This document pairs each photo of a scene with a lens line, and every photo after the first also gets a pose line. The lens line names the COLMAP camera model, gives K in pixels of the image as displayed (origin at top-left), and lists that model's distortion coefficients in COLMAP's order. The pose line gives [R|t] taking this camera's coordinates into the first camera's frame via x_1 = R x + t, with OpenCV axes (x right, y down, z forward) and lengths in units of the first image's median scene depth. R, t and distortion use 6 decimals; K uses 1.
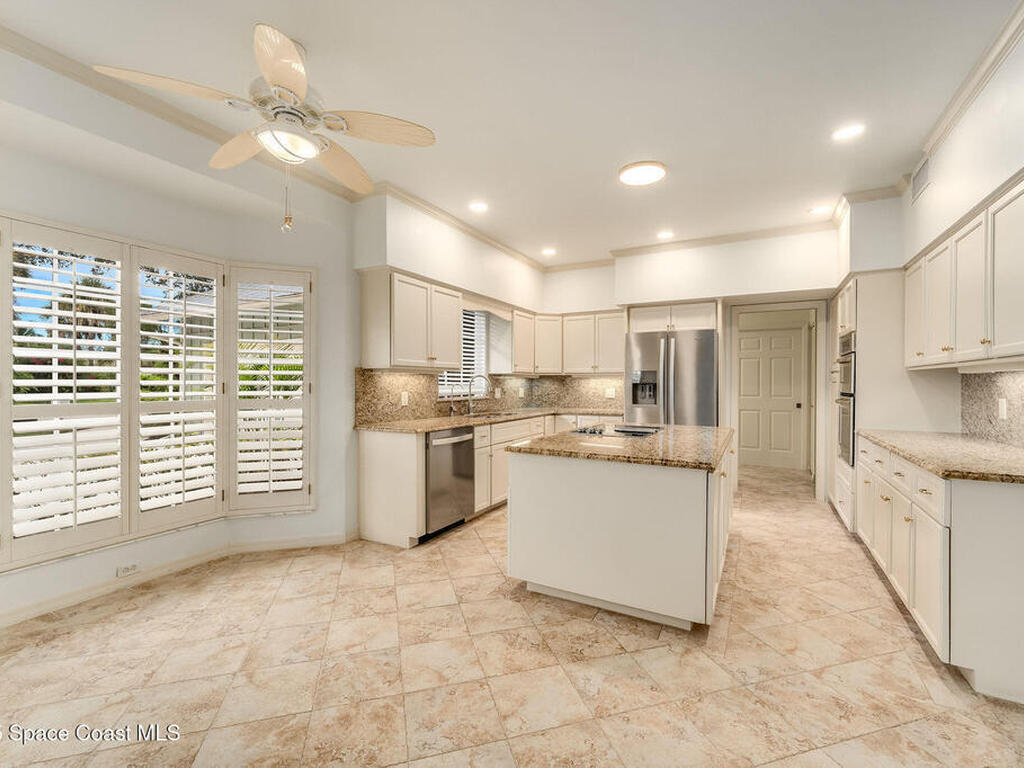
lens RADIAL K [[456.0, 0, 514.7], [0, 456.0, 379.6], [0, 0, 1]] dist [0.002642, 0.000176]
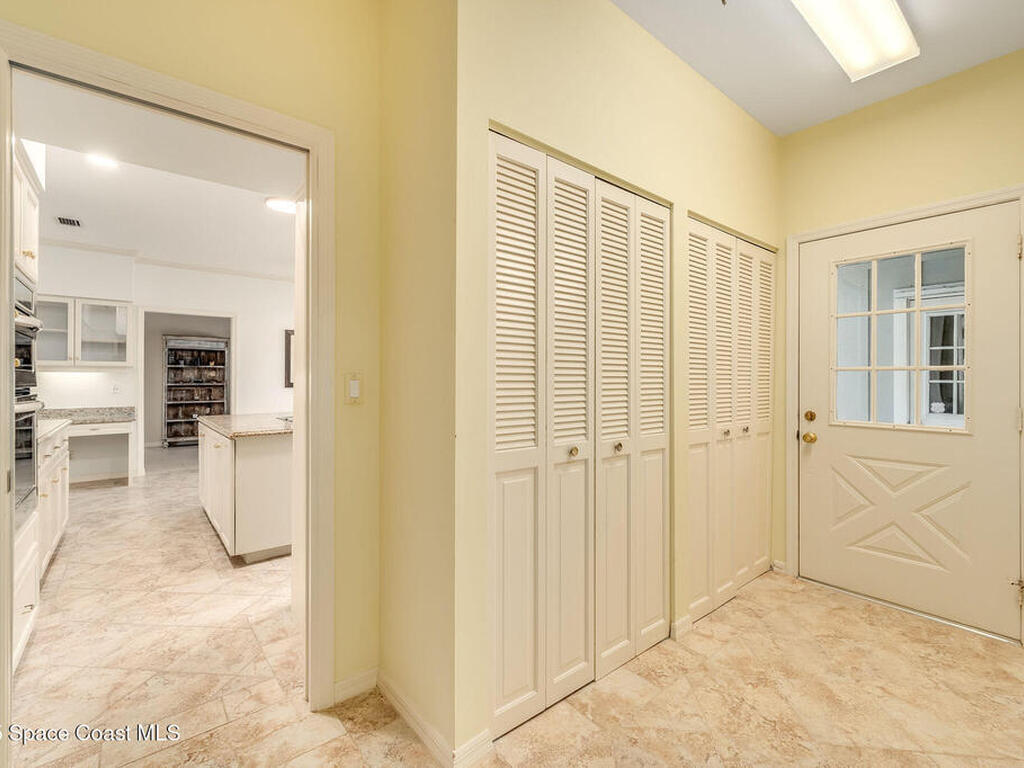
lens RADIAL K [[456.0, 0, 514.7], [0, 456.0, 379.6], [0, 0, 1]] dist [0.002642, 0.000176]
pose [[-0.372594, -0.005988, -0.927975, 1.443084], [-0.000370, 0.999980, -0.006304, 0.031746], [0.927995, -0.002006, -0.372588, 2.466230]]
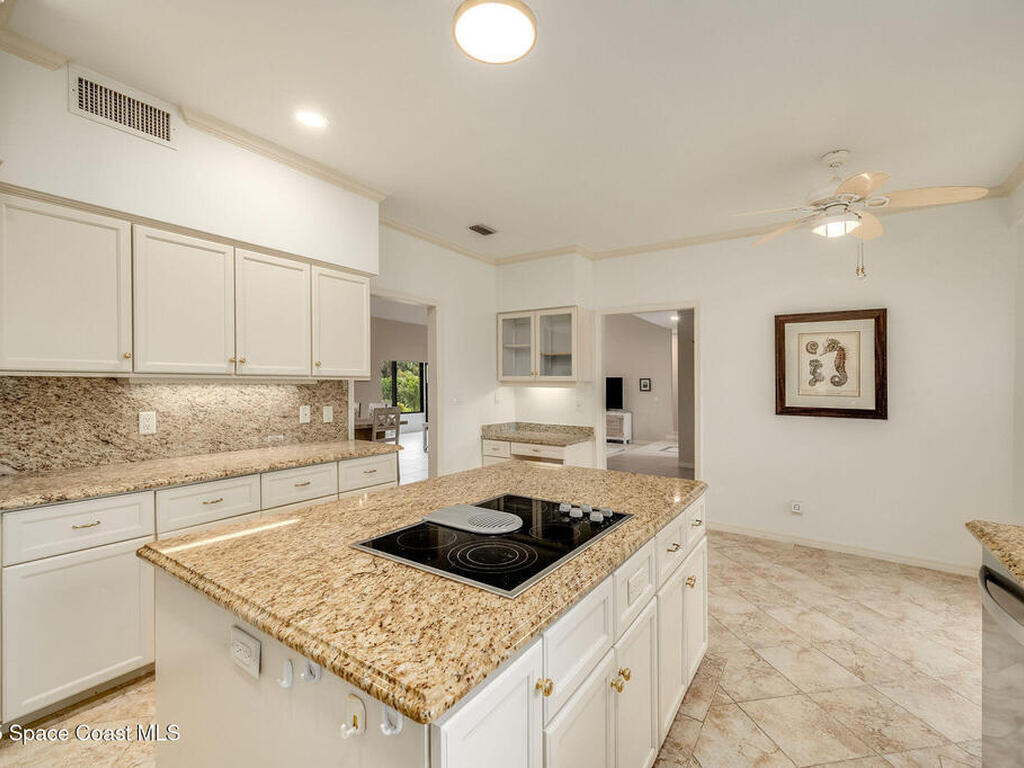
lens RADIAL K [[456.0, 0, 514.7], [0, 456.0, 379.6], [0, 0, 1]] dist [0.002642, 0.000176]
pose [[-0.994846, -0.014734, 0.100325, 0.253097], [-0.015532, 0.999854, -0.007185, -0.028515], [-0.100205, -0.008706, -0.994929, 1.880111]]
